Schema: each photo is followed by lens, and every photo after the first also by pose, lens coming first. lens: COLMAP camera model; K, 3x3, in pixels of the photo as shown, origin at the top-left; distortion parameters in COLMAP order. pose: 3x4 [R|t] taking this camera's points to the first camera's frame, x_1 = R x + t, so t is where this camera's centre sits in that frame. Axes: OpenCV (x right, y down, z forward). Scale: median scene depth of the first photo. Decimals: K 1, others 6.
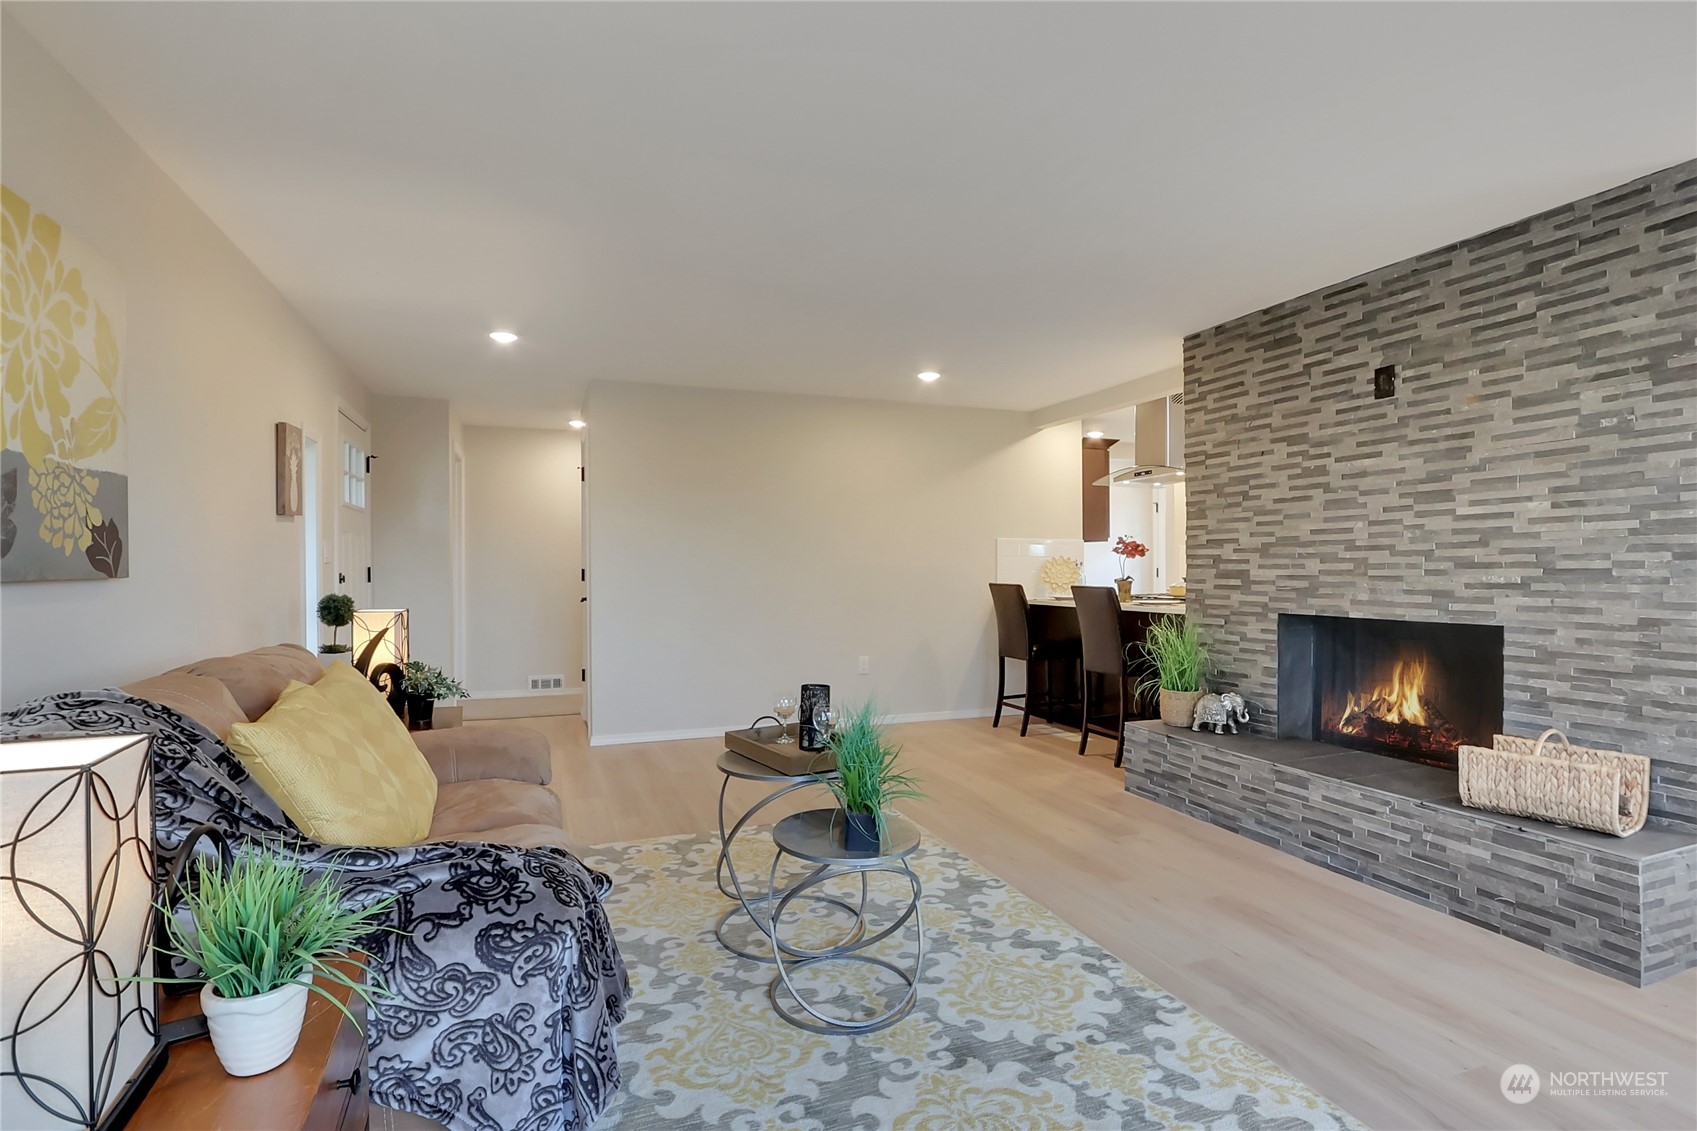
lens RADIAL K [[829.2, 0, 848.5], [0, 829.2, 565.5], [0, 0, 1]] dist [-0.015204, 0.000048]
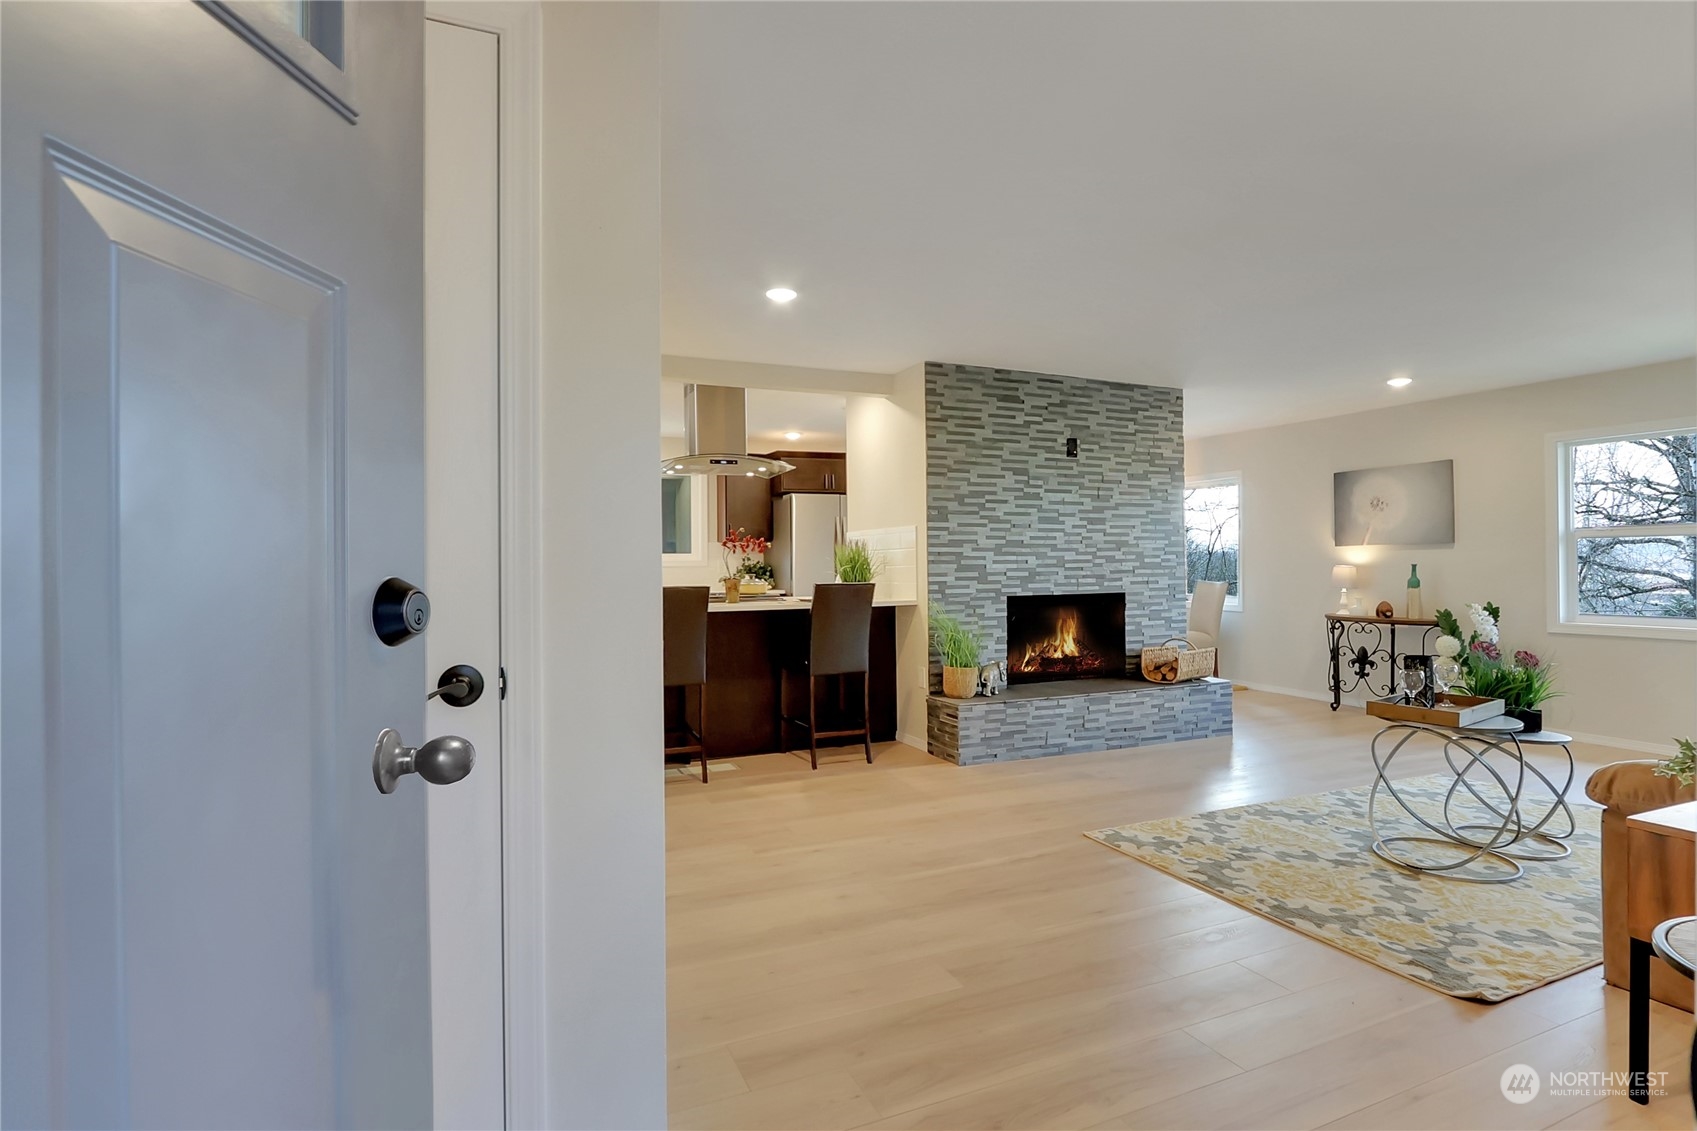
lens RADIAL K [[829.2, 0, 848.5], [0, 829.2, 565.5], [0, 0, 1]] dist [-0.015204, 0.000048]
pose [[-0.057230, -0.002484, 0.998358, -0.928817], [0.003951, 0.999989, 0.002714, 0.002910], [-0.998353, 0.004099, -0.057220, 1.495950]]
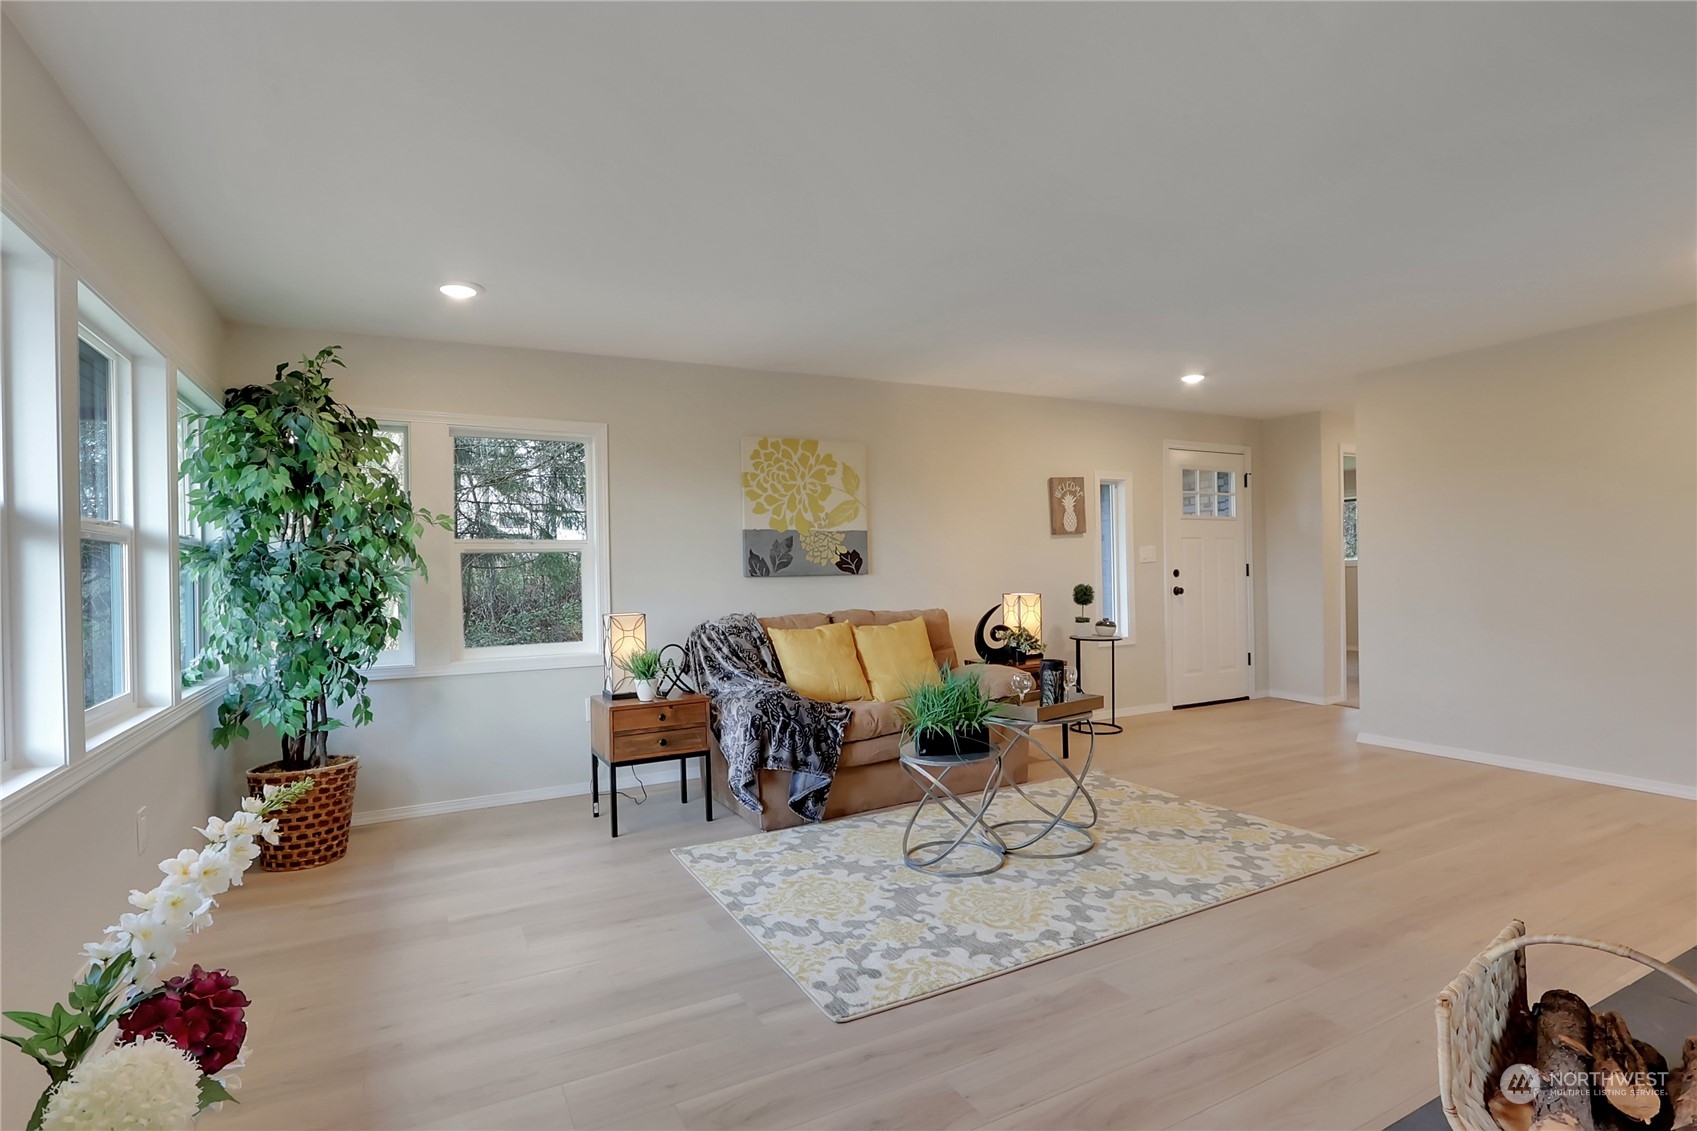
lens RADIAL K [[829.2, 0, 848.5], [0, 829.2, 565.5], [0, 0, 1]] dist [-0.015204, 0.000048]
pose [[0.129467, -0.001311, -0.991583, 0.947182], [0.013084, 0.999914, 0.000387, -0.007088], [0.991497, -0.013024, 0.129473, 0.413632]]
